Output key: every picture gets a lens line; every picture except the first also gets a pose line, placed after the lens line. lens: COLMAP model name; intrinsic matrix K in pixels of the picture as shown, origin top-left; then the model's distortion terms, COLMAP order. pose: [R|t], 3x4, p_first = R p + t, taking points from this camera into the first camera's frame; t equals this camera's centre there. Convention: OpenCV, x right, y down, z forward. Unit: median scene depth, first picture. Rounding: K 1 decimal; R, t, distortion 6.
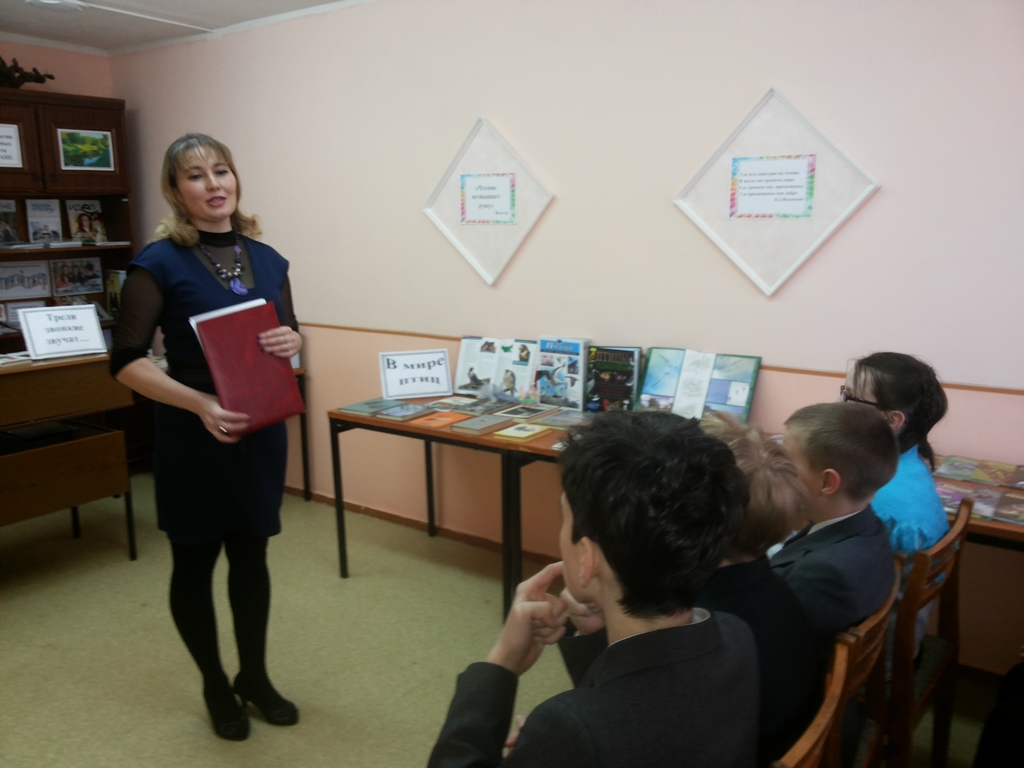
lens RADIAL K [[829.4, 0, 512.0], [0, 829.4, 384.0], [0, 0, 1]] dist [-0.013017, -0.011612]
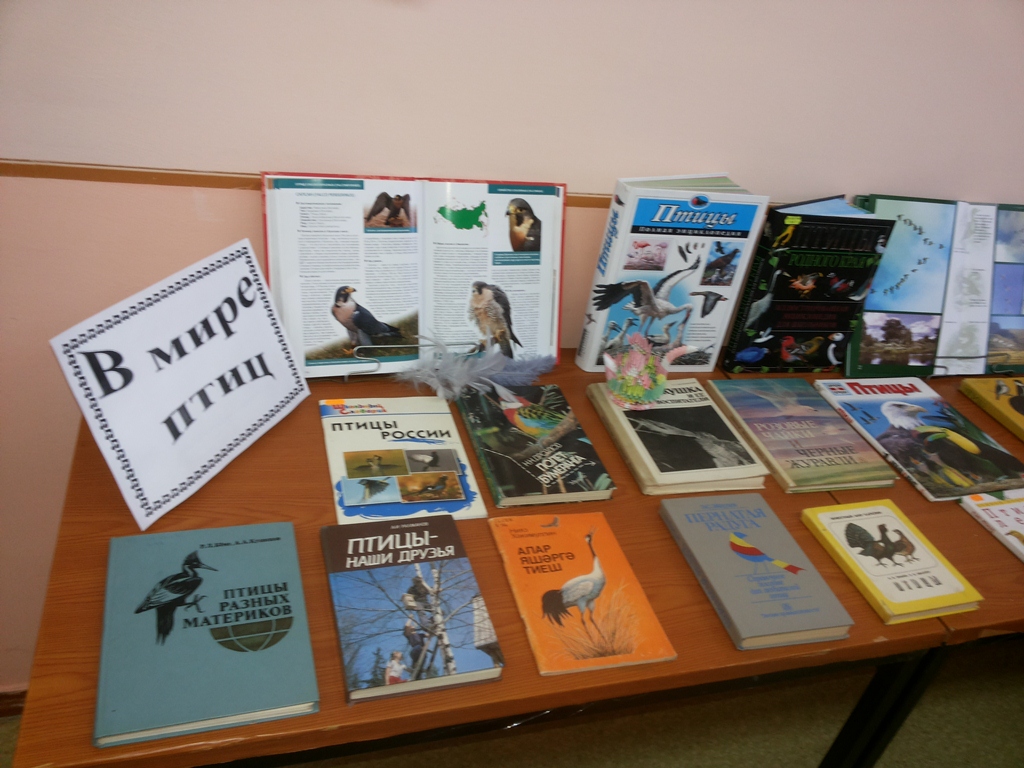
lens RADIAL K [[829.4, 0, 512.0], [0, 829.4, 384.0], [0, 0, 1]] dist [-0.013017, -0.011612]
pose [[0.618024, -0.330622, 0.713257, -0.262593], [-0.008530, 0.904394, 0.426613, -0.129814], [-0.786113, -0.269741, 0.556117, 0.855646]]
